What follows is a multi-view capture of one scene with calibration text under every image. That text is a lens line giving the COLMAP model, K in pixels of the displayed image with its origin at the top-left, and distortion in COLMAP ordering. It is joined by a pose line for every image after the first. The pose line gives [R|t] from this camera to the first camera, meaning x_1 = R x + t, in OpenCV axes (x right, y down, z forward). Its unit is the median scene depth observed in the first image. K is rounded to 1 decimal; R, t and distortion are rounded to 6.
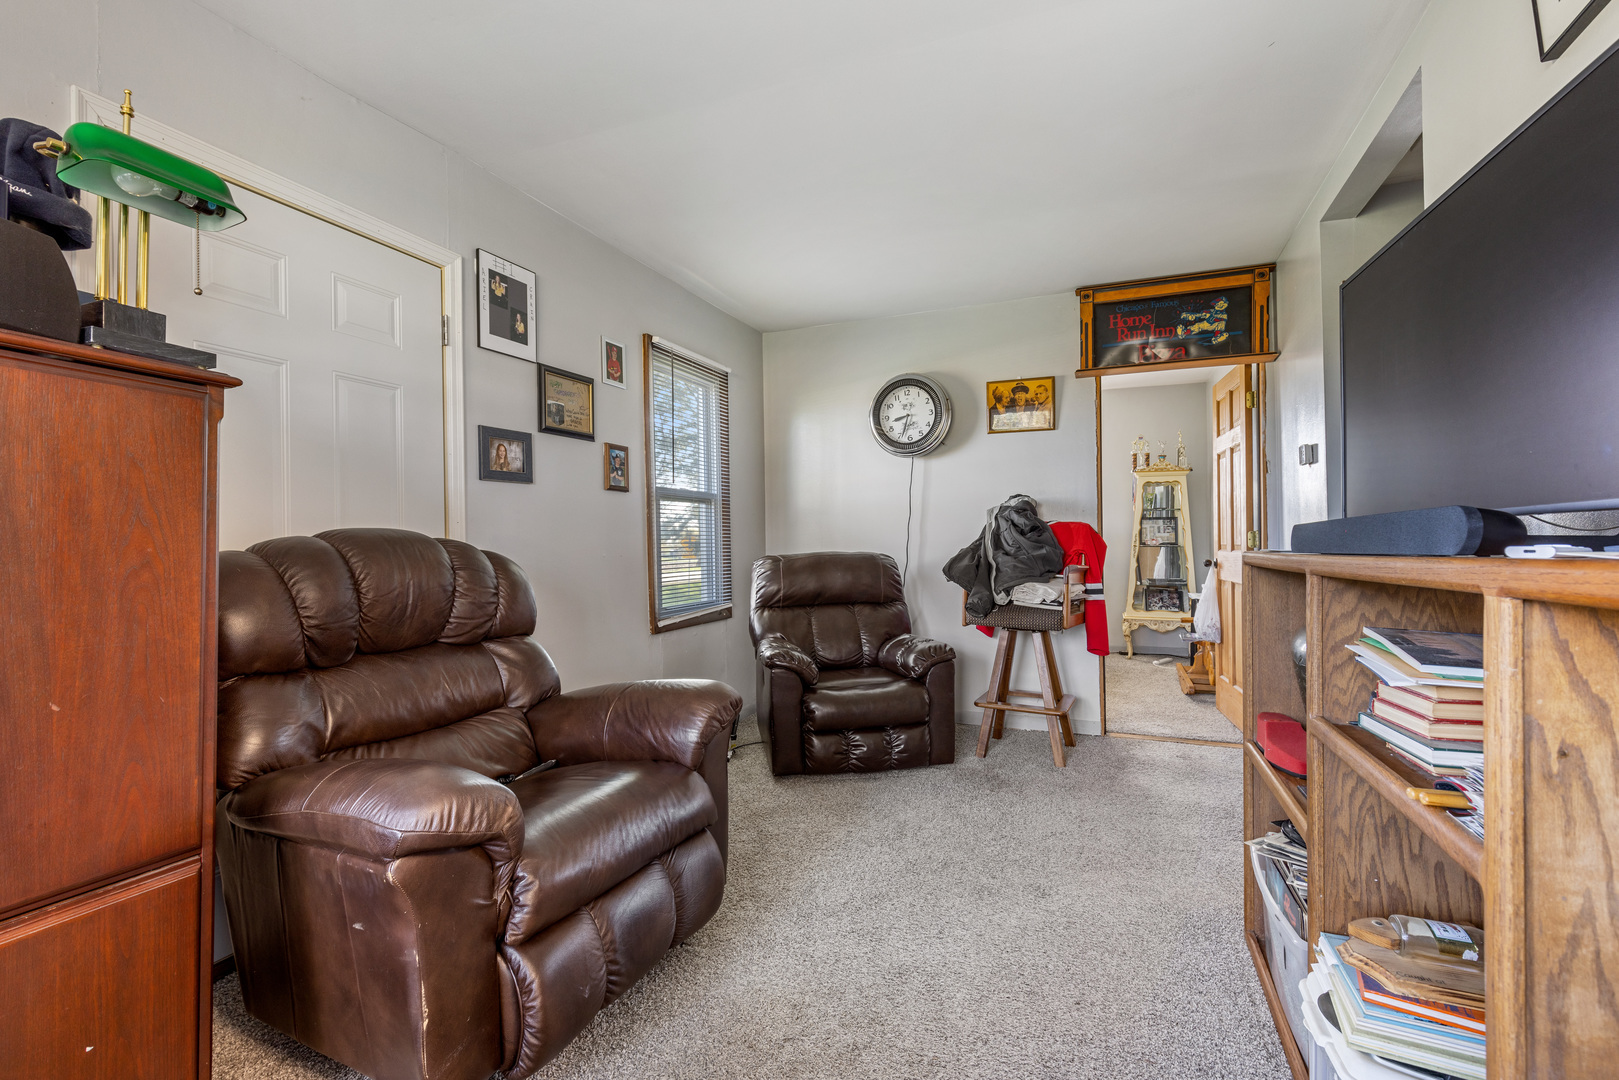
lens RADIAL K [[732.1, 0, 806.7], [0, 732.1, 538.9], [0, 0, 1]] dist [0.003274, -0.000780]
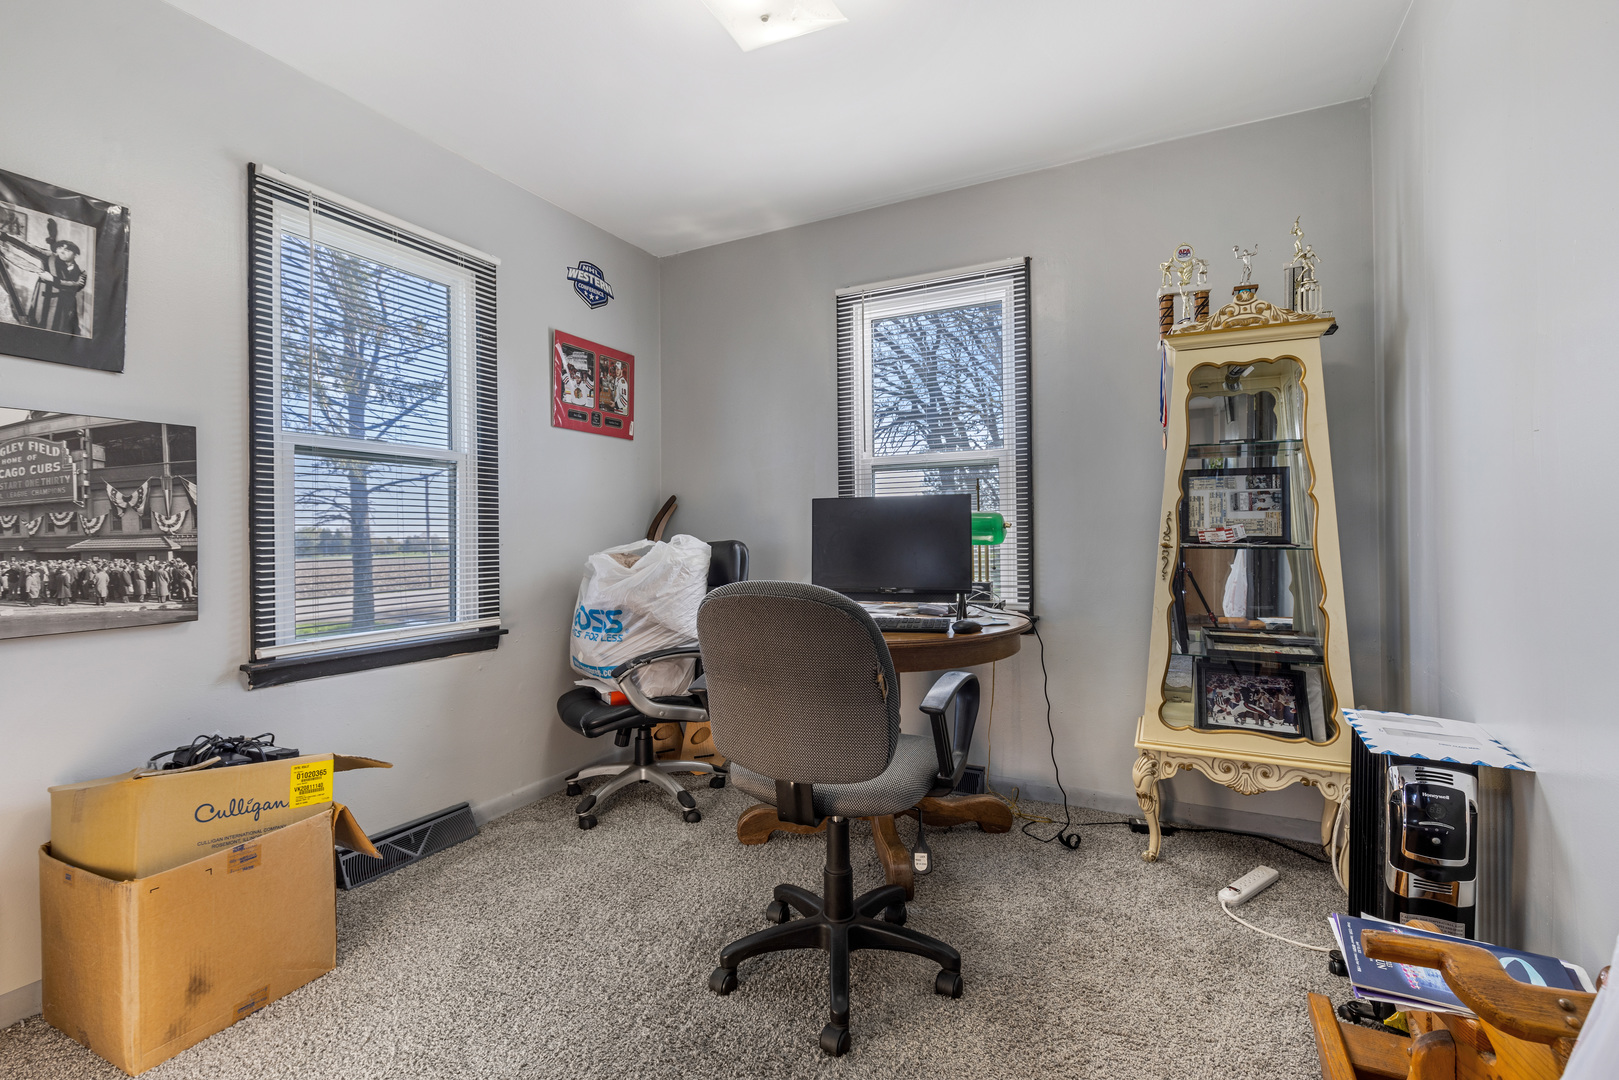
lens RADIAL K [[732.1, 0, 792.4], [0, 732.1, 544.3], [0, 0, 1]] dist [0.003274, -0.000780]
pose [[0.996422, -0.009371, -0.083994, 0.290024], [0.010797, 0.999805, 0.016549, 0.000470], [0.083823, -0.017396, 0.996329, 0.614797]]
